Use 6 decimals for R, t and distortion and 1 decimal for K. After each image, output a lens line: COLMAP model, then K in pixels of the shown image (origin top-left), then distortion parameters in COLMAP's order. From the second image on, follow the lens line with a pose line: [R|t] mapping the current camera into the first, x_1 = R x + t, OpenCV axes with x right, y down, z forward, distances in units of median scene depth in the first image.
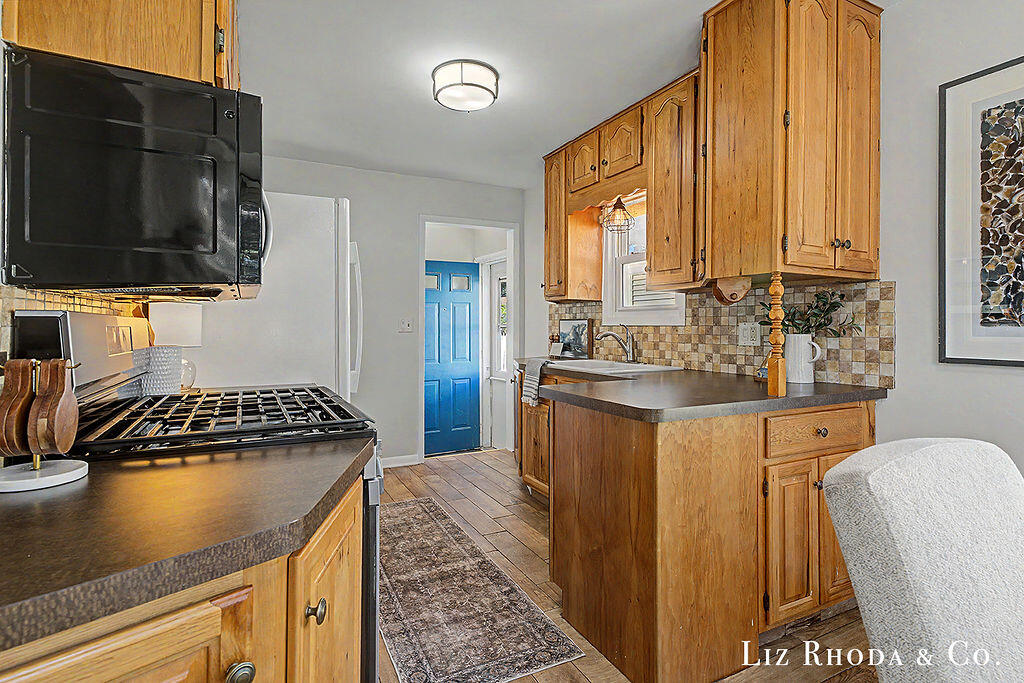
lens RADIAL K [[493.3, 0, 510.5], [0, 493.3, 331.6], [0, 0, 1]] dist [0.000716, 0.000187]
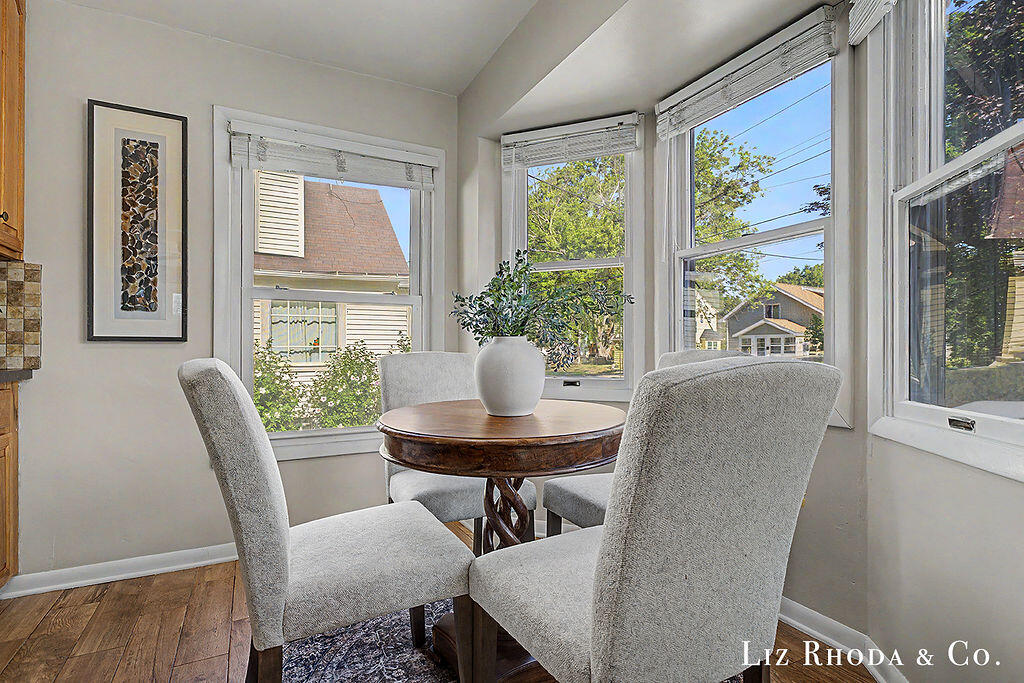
lens RADIAL K [[493.3, 0, 502.8], [0, 493.3, 348.0], [0, 0, 1]] dist [0.000716, 0.000187]
pose [[0.021030, -0.000991, 0.999778, -0.267588], [-0.002837, 0.999995, 0.001051, 0.078568], [-0.999775, -0.002859, 0.021027, 0.013570]]
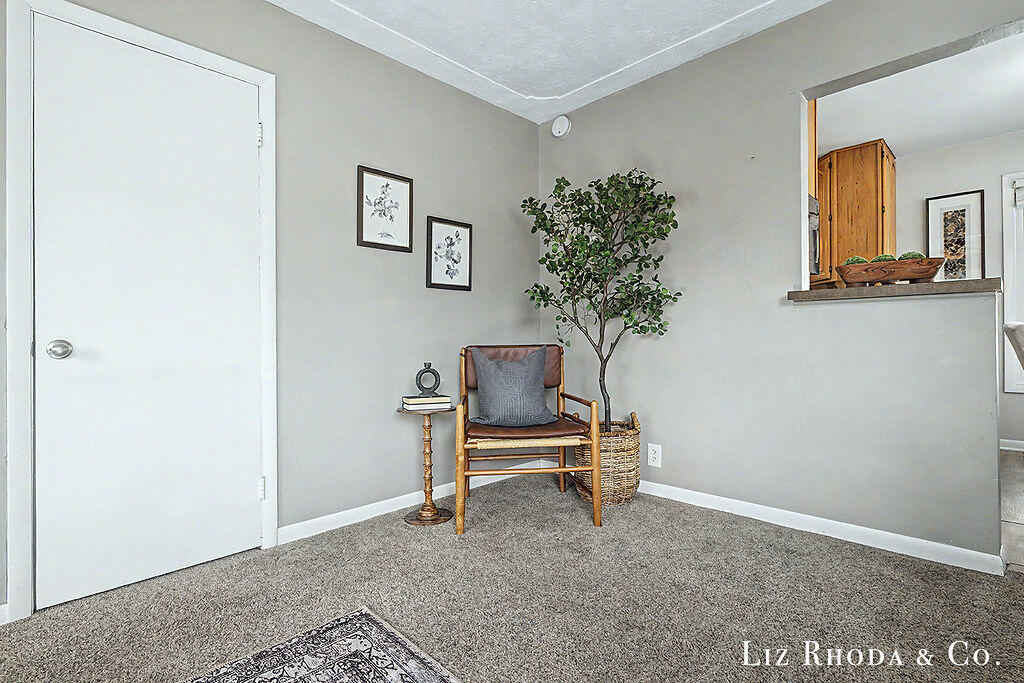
lens RADIAL K [[493.3, 0, 509.3], [0, 493.3, 333.7], [0, 0, 1]] dist [0.000716, 0.000187]
pose [[0.961203, -0.008635, 0.275705, -1.684126], [0.010166, 0.999940, -0.004125, 0.122843], [-0.275653, 0.006768, 0.961233, -0.685785]]
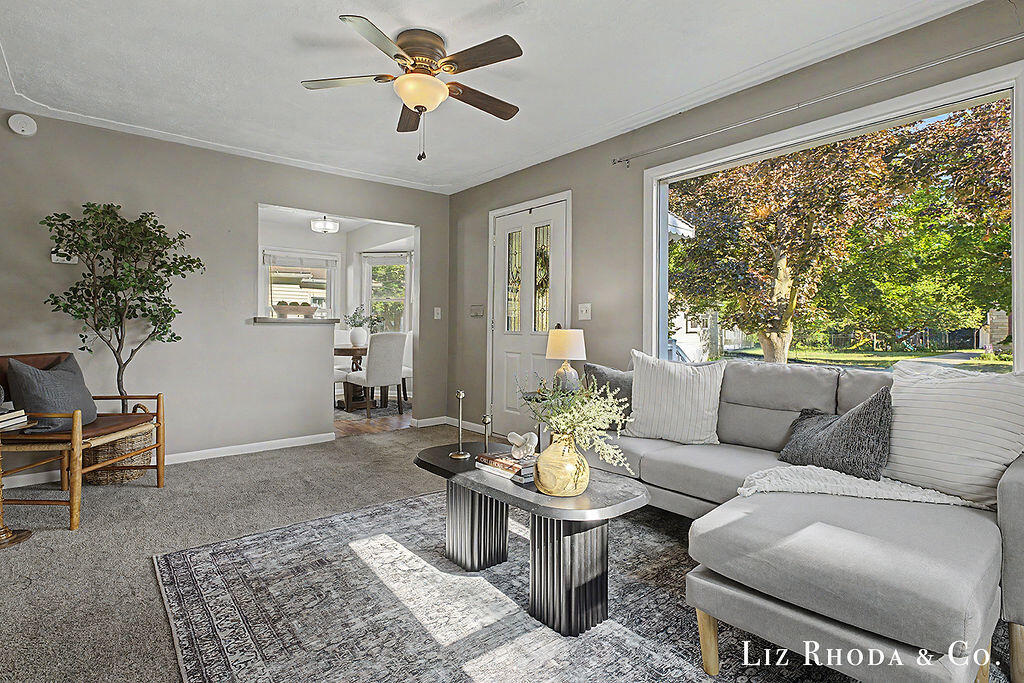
lens RADIAL K [[493.3, 0, 506.8], [0, 493.3, 335.0], [0, 0, 1]] dist [0.000716, 0.000187]
pose [[-0.195572, -0.017208, 0.980538, -3.073656], [-0.009178, 0.999834, 0.015716, 0.051875], [-0.980646, -0.005926, -0.195697, -0.331256]]
